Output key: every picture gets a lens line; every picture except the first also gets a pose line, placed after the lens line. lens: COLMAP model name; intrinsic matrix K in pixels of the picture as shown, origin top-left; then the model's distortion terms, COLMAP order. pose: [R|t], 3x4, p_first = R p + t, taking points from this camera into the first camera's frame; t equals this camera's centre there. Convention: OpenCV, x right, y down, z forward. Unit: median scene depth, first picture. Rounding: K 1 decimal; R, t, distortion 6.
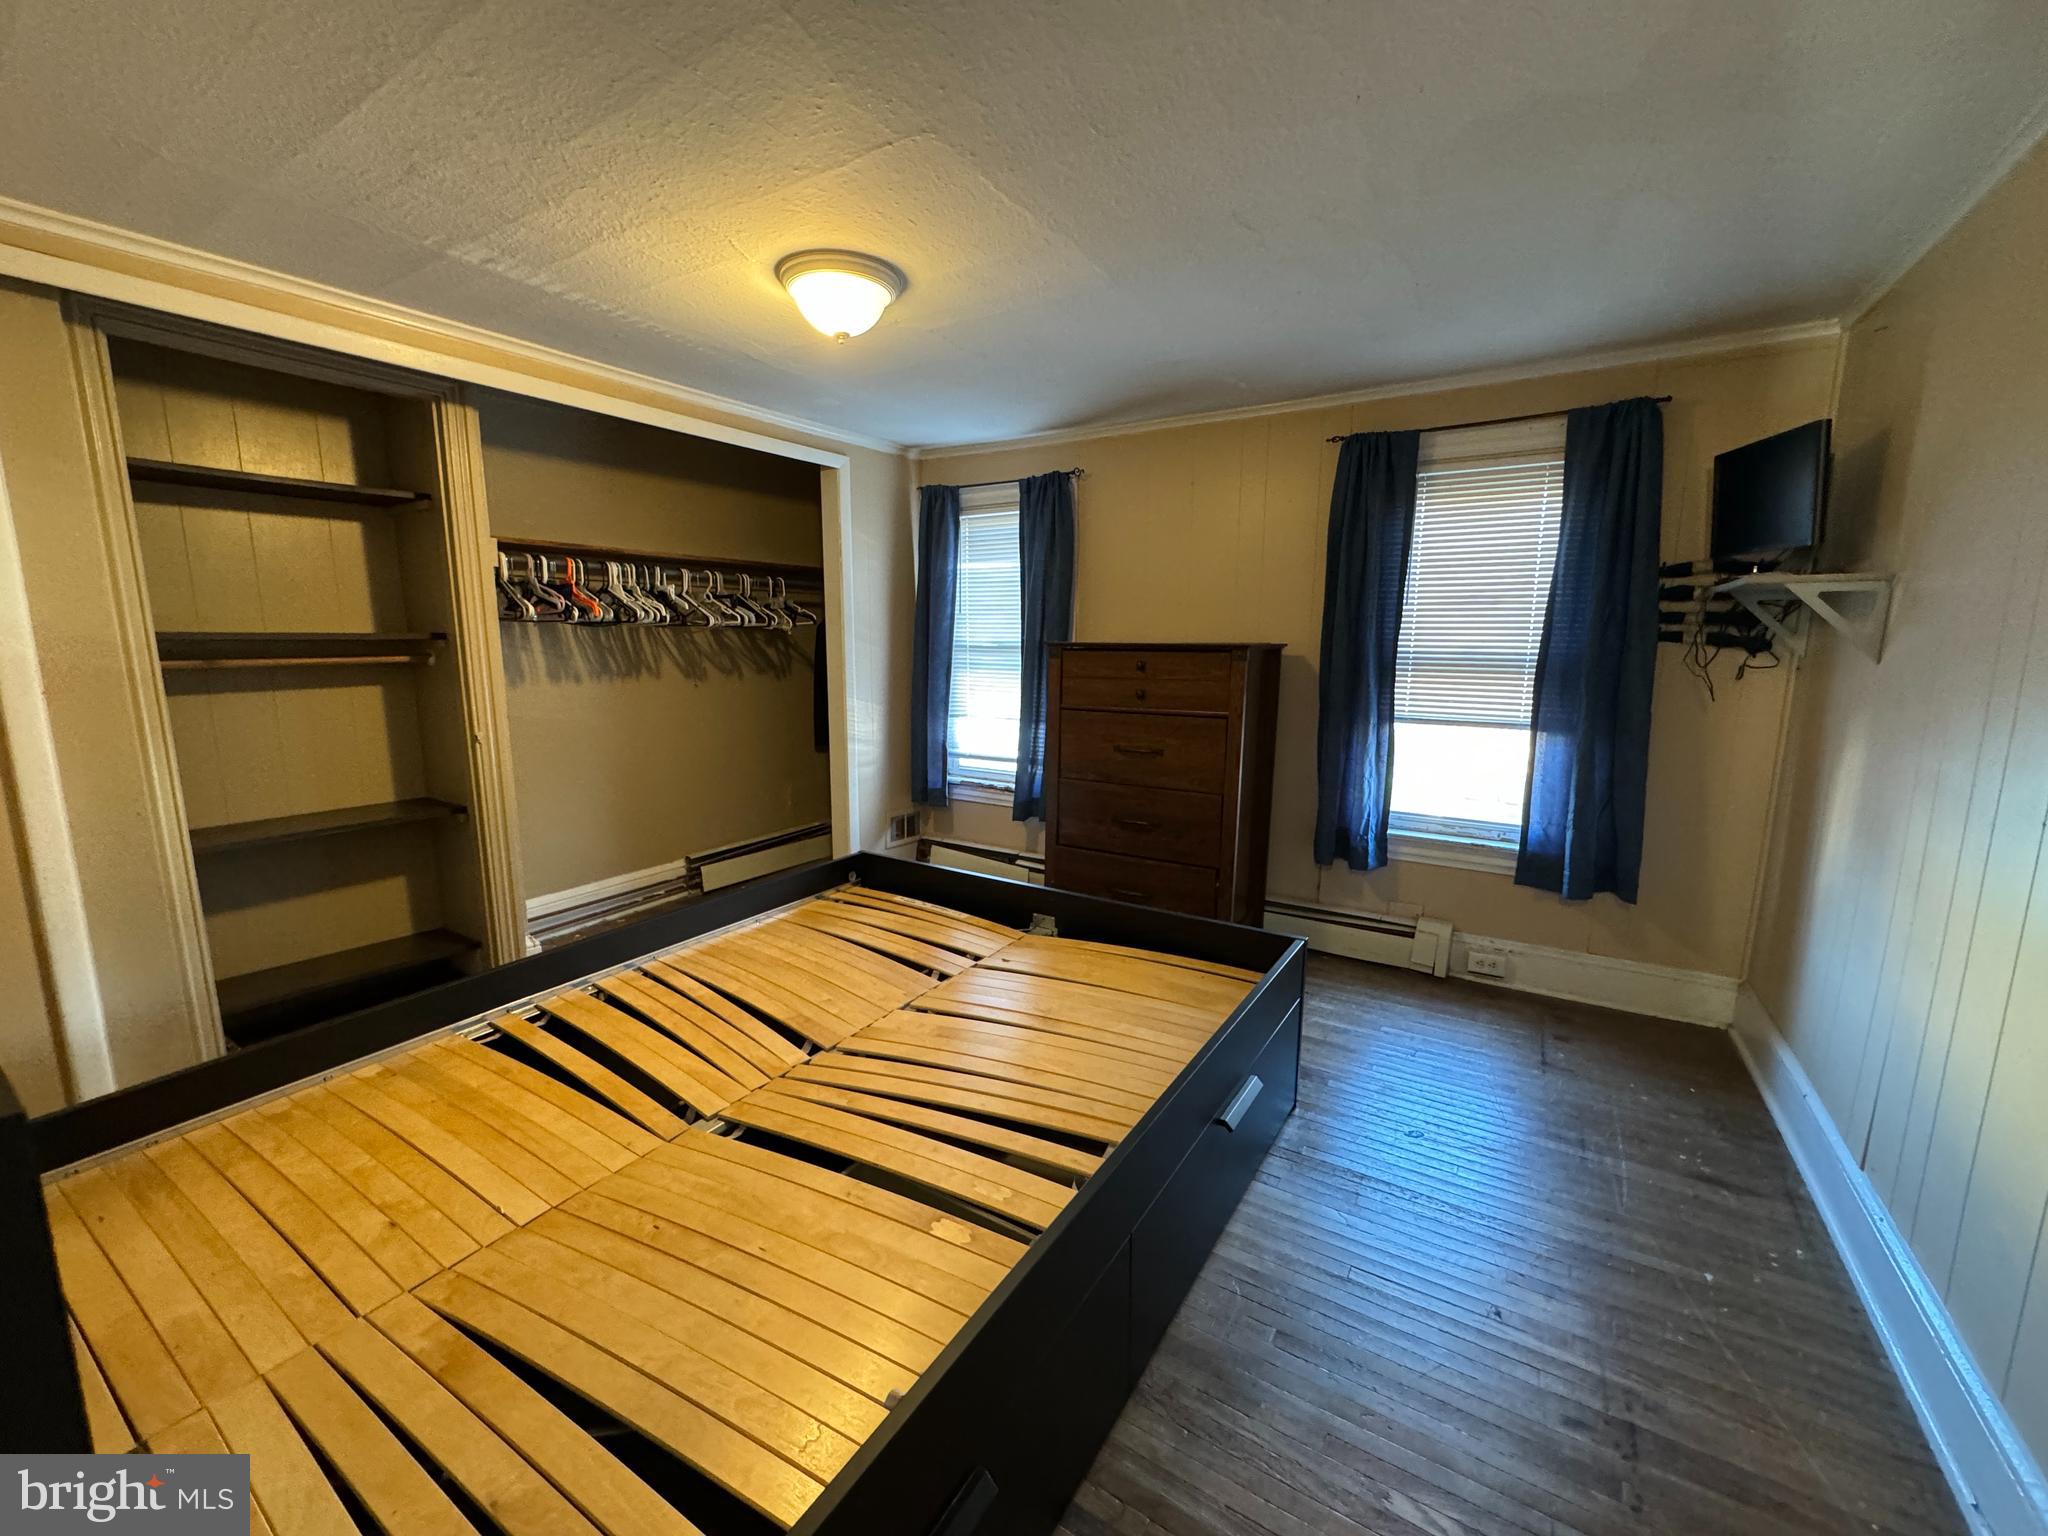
lens RADIAL K [[819.9, 0, 1025.2], [0, 819.9, 772.1], [0, 0, 1]] dist [-0.005819, 0.000689]
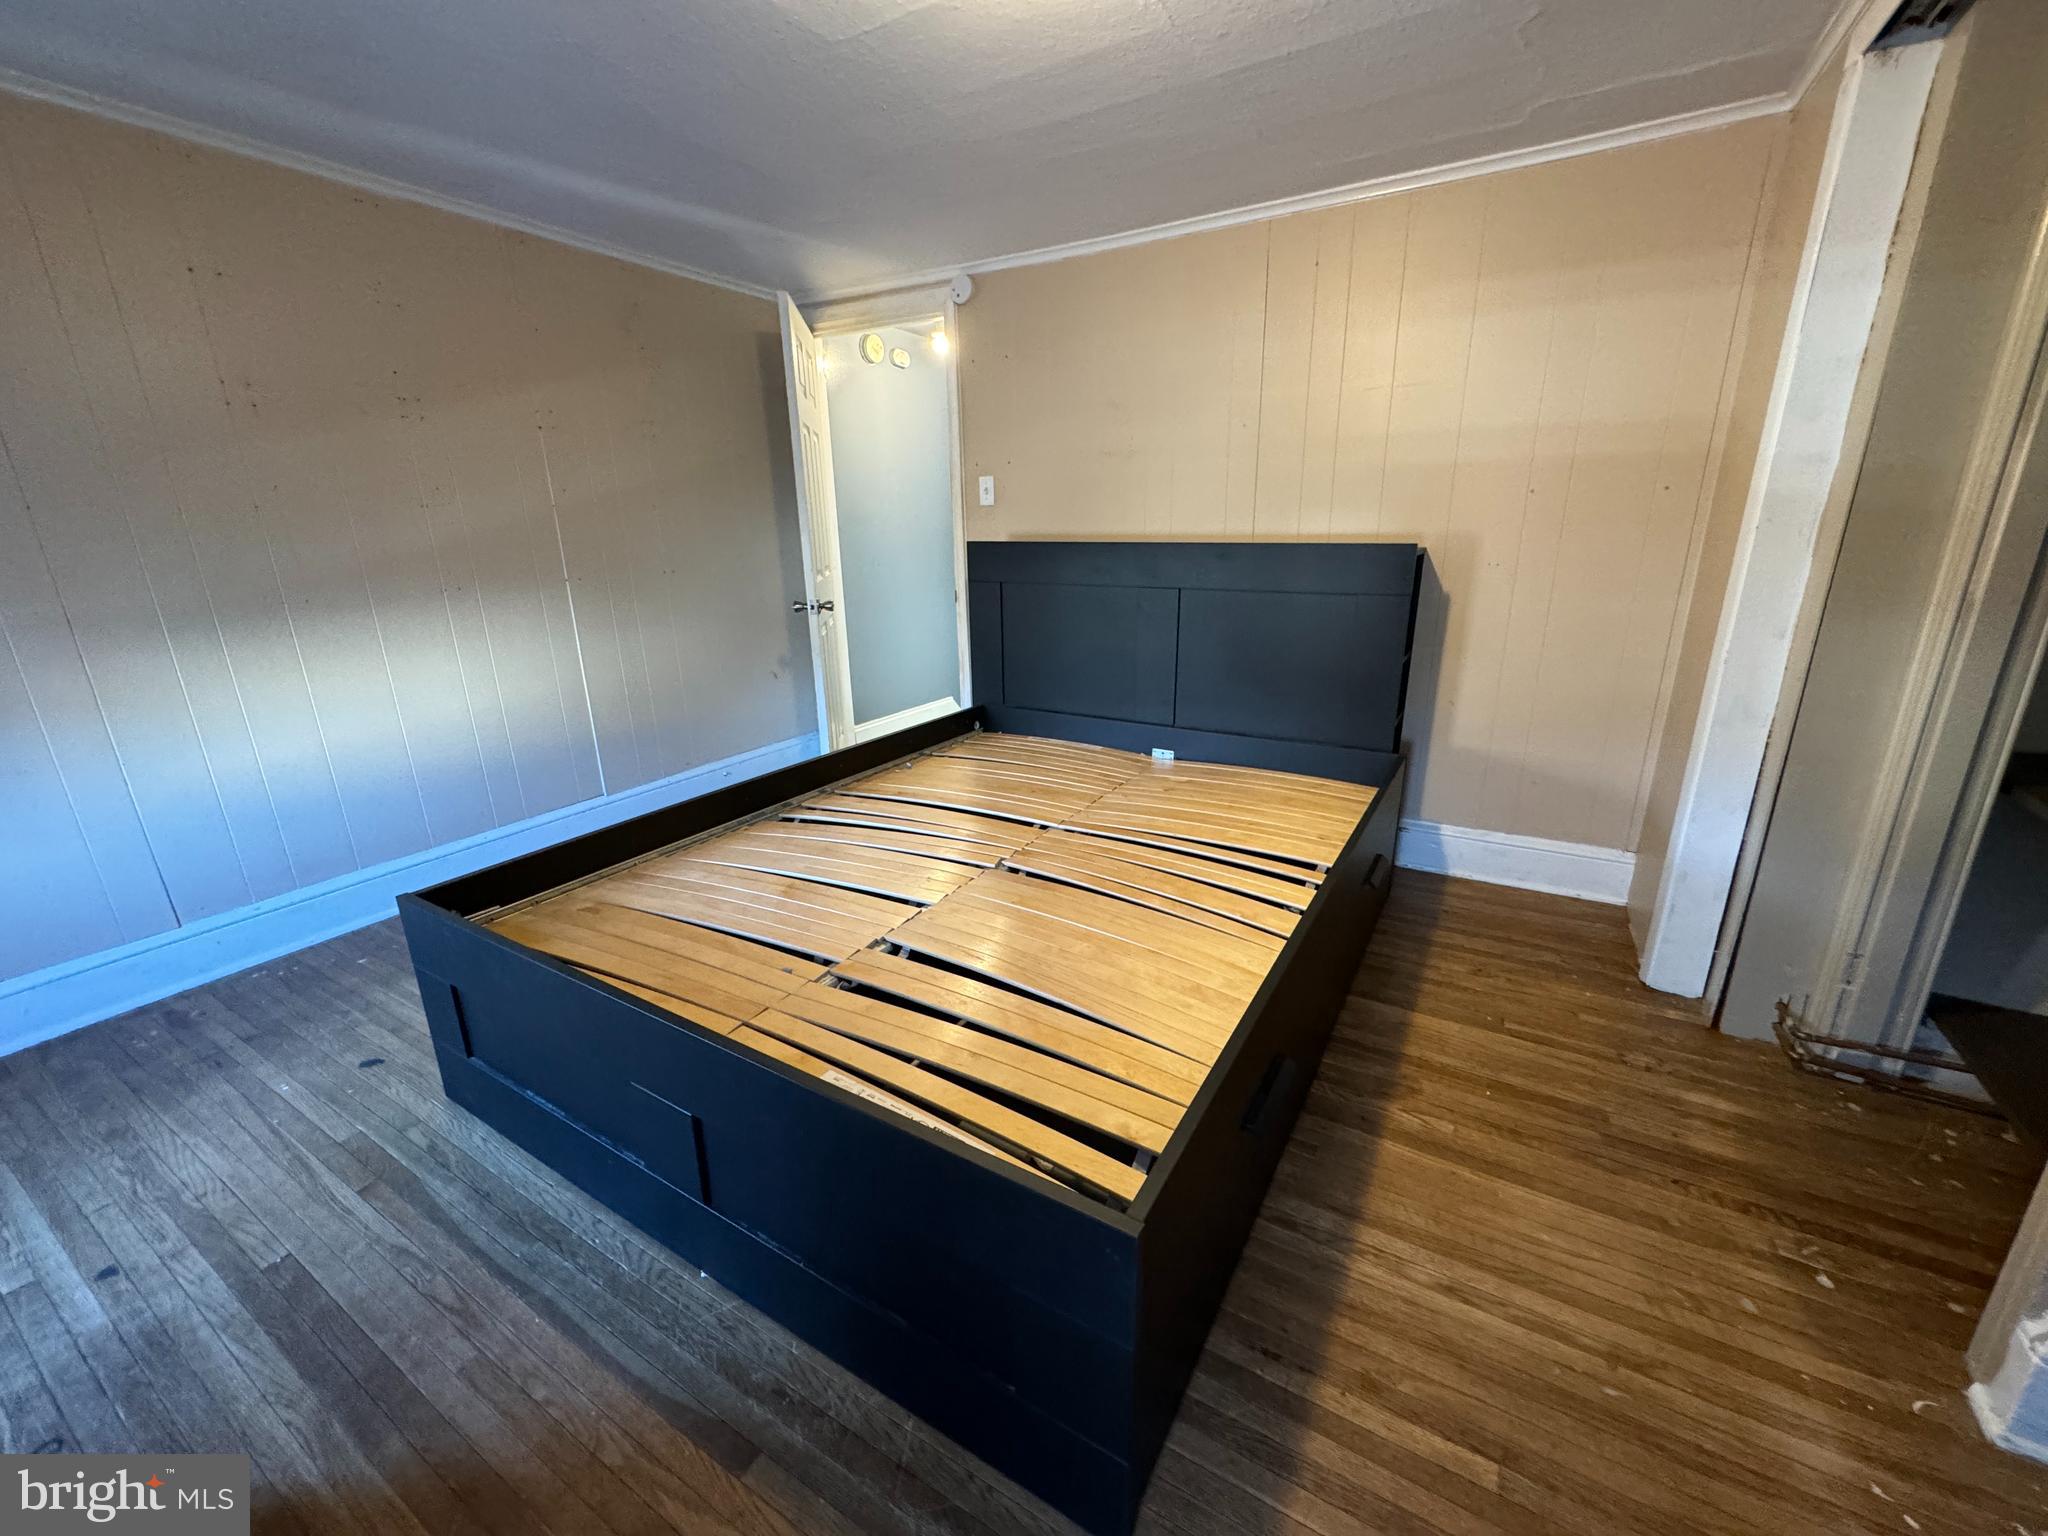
lens RADIAL K [[819.9, 0, 1020.9], [0, 819.9, 765.8], [0, 0, 1]] dist [-0.005819, 0.000689]
pose [[-0.999621, 0.018788, -0.020134, -0.134904], [0.007915, 0.896288, 0.443401, -0.141862], [0.026376, 0.443074, -0.896097, 0.997497]]
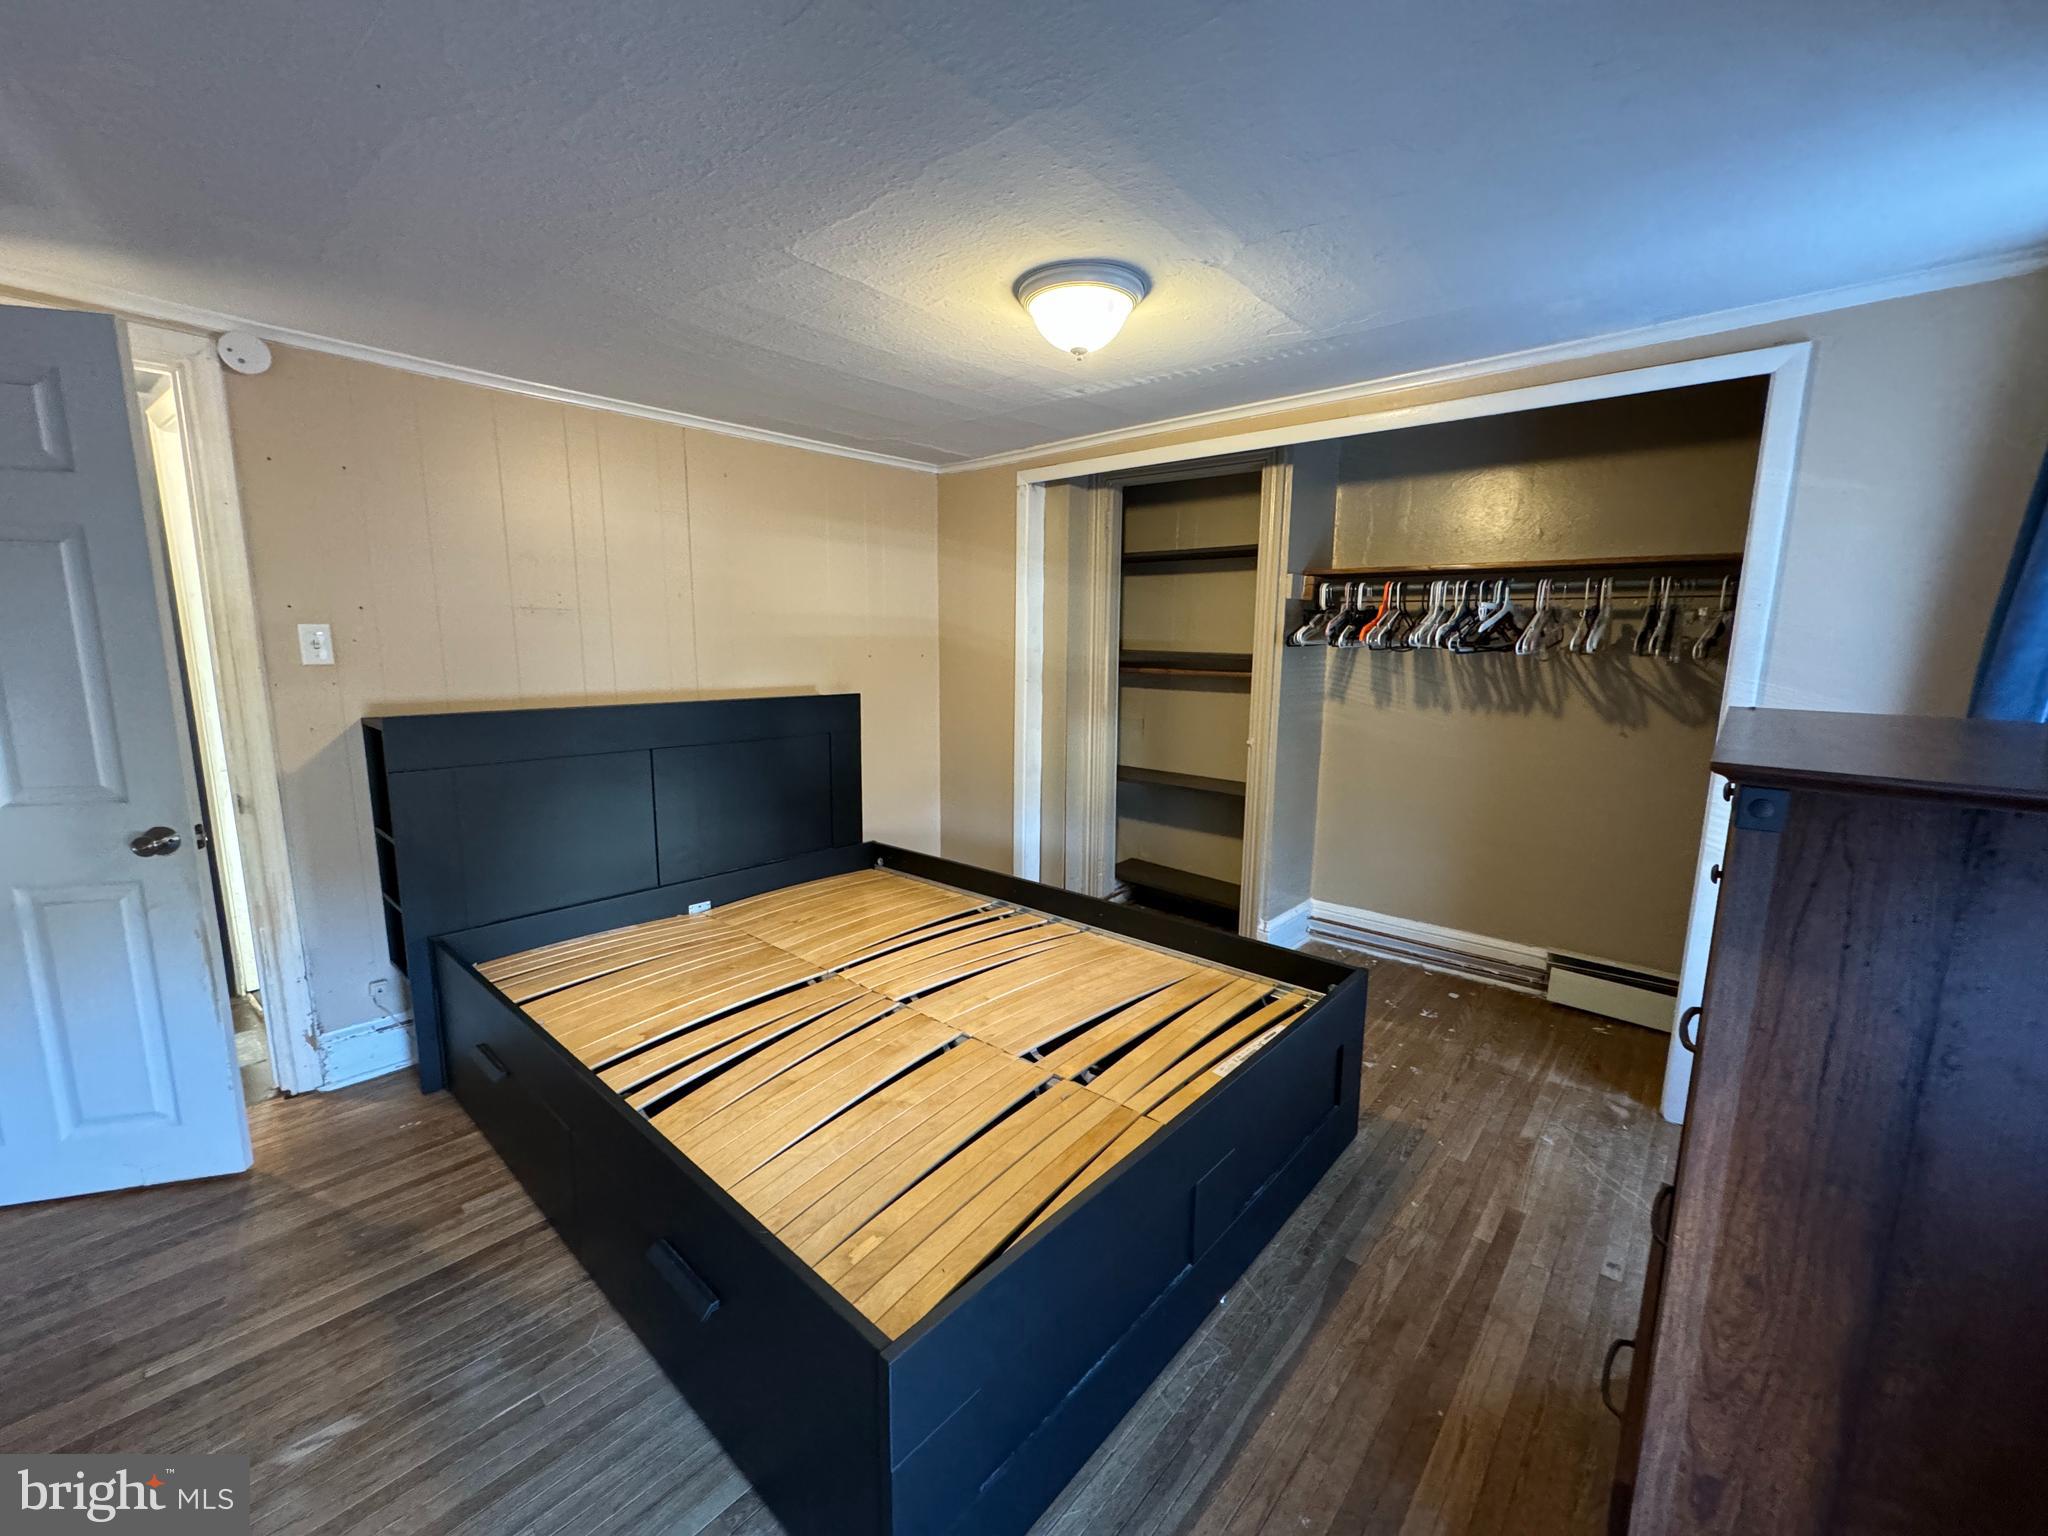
lens RADIAL K [[819.9, 0, 1020.6], [0, 819.9, 764.9], [0, 0, 1]] dist [-0.005819, 0.000689]
pose [[-0.160063, 0.148779, -0.975830, 0.439954], [-0.175132, 0.968612, 0.176405, -0.126375], [0.971447, 0.199135, -0.128983, 0.646039]]
